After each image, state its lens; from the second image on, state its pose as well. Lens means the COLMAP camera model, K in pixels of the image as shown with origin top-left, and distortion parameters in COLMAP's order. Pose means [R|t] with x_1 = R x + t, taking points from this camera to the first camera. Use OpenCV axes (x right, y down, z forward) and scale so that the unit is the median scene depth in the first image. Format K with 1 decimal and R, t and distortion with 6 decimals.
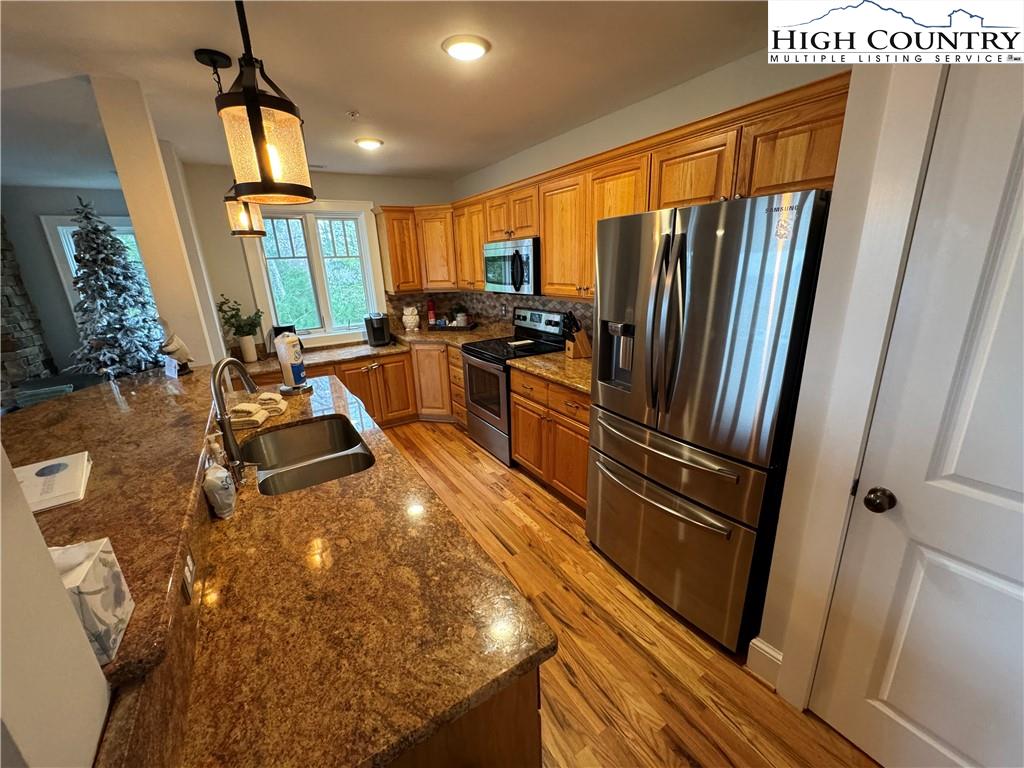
lens RADIAL K [[407.4, 0, 514.8], [0, 407.4, 383.8], [0, 0, 1]] dist [-0.004394, 0.000451]
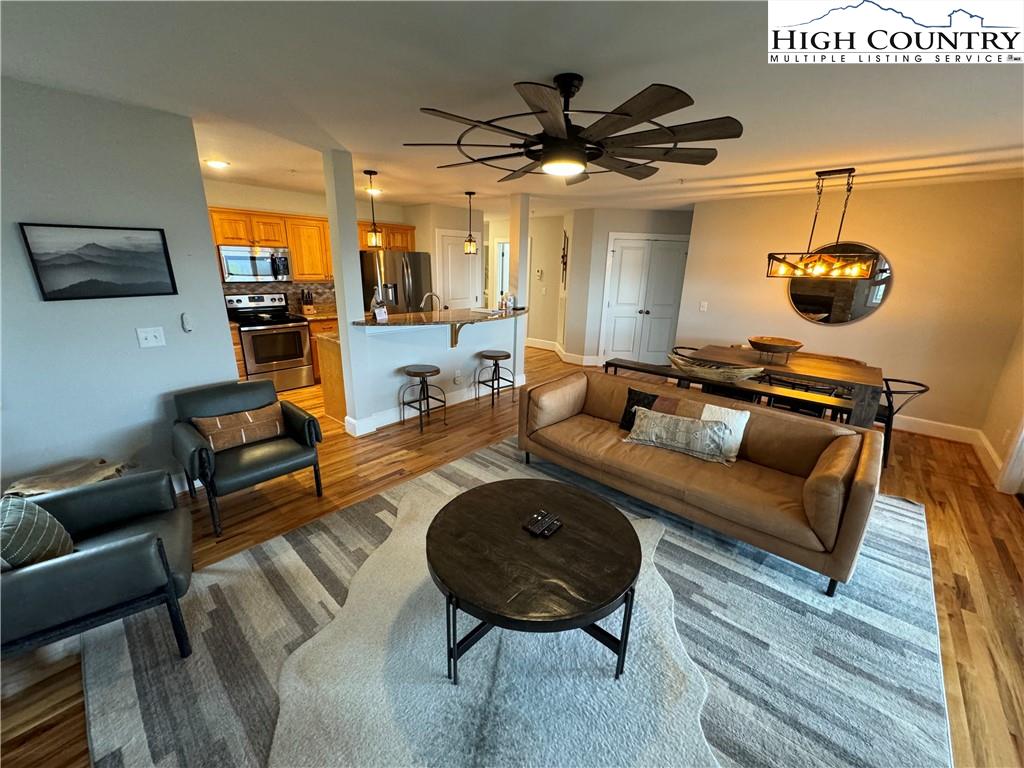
lens RADIAL K [[407.4, 0, 508.3], [0, 407.4, 381.7], [0, 0, 1]] dist [-0.004394, 0.000451]
pose [[-0.275489, -0.240634, 0.930699, -1.557049], [0.261809, 0.912784, 0.313498, -0.104483], [-0.924966, 0.330030, -0.188462, 0.501117]]
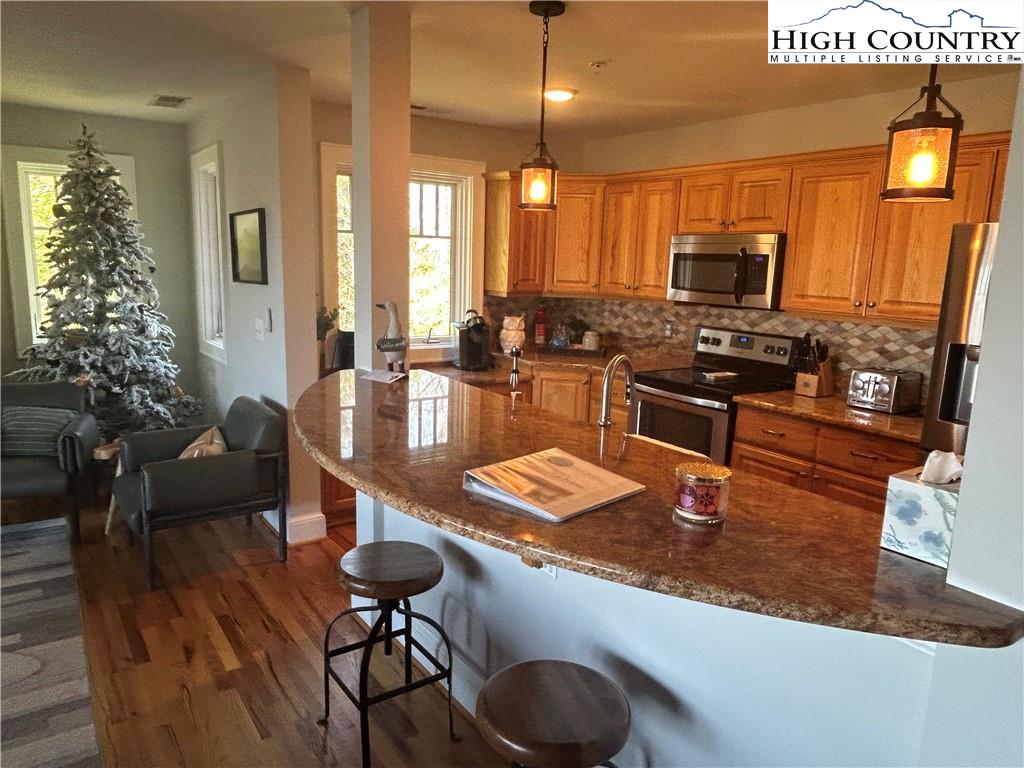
lens RADIAL K [[709.9, 0, 514.5], [0, 709.9, 385.0], [0, 0, 1]] dist [-0.005781, 0.001087]
pose [[0.996393, 0.060847, 0.059146, -0.386238], [-0.053533, 0.991543, -0.118220, 0.073802], [-0.065839, 0.114628, 0.991224, -0.173519]]
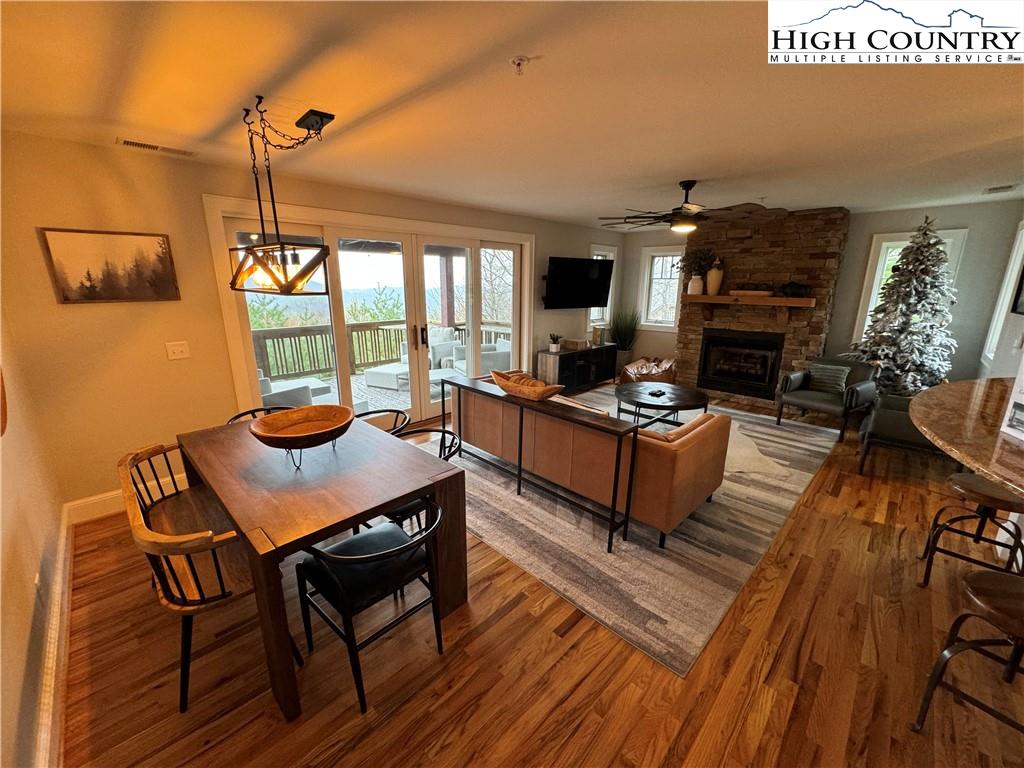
lens RADIAL K [[407.4, 0, 509.8], [0, 407.4, 384.3], [0, 0, 1]] dist [-0.004394, 0.000451]
pose [[0.222634, 0.273856, -0.935648, -0.122020], [-0.289329, 0.935056, 0.204837, 0.093494], [0.930979, 0.225107, 0.287410, -0.326176]]
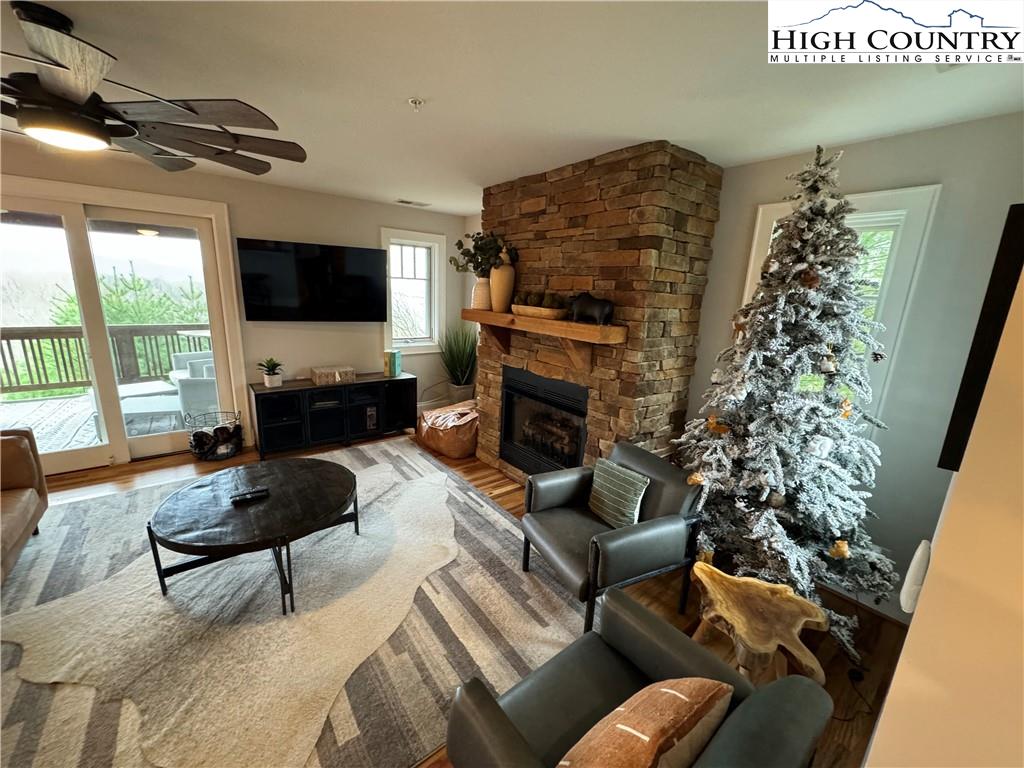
lens RADIAL K [[407.4, 0, 509.7], [0, 407.4, 384.2], [0, 0, 1]] dist [-0.004394, 0.000451]
pose [[0.097173, 0.270850, -0.957704, -0.552883], [-0.330053, 0.916576, 0.225729, -0.182641], [0.938947, 0.294159, 0.178462, 0.629778]]
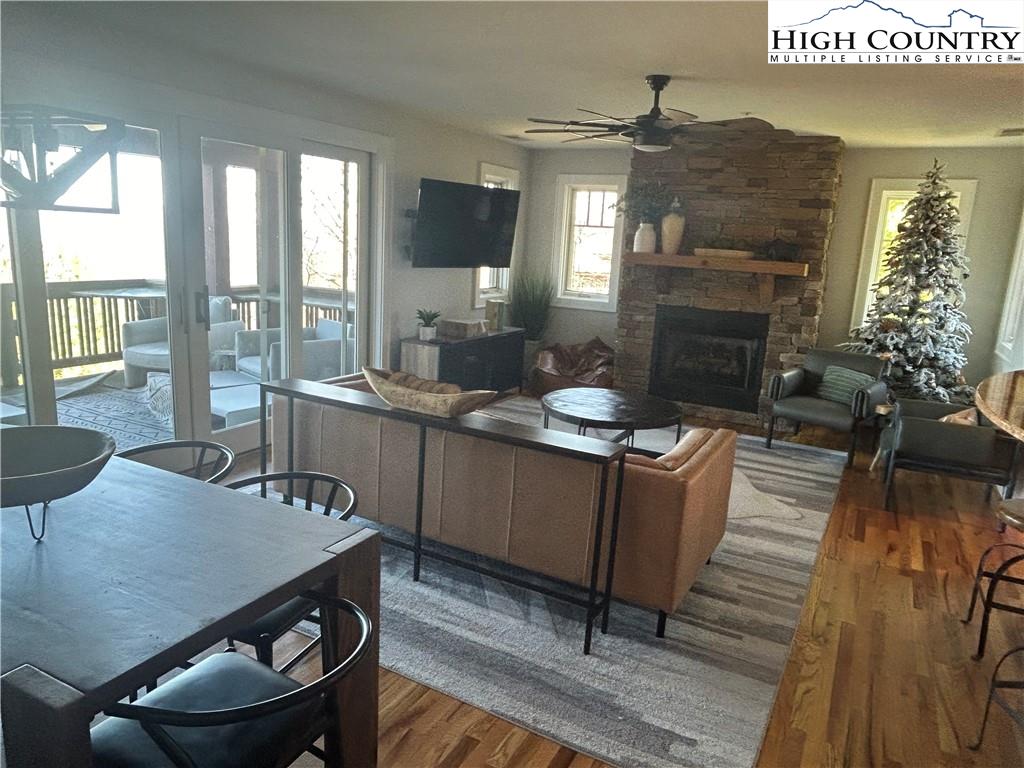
lens RADIAL K [[709.9, 0, 510.1], [0, 709.9, 391.1], [0, 0, 1]] dist [-0.005781, 0.001087]
pose [[0.493193, 0.251221, -0.832856, -0.137304], [-0.316325, 0.943646, 0.097321, 0.142600], [0.810370, 0.215455, 0.544867, -0.440607]]
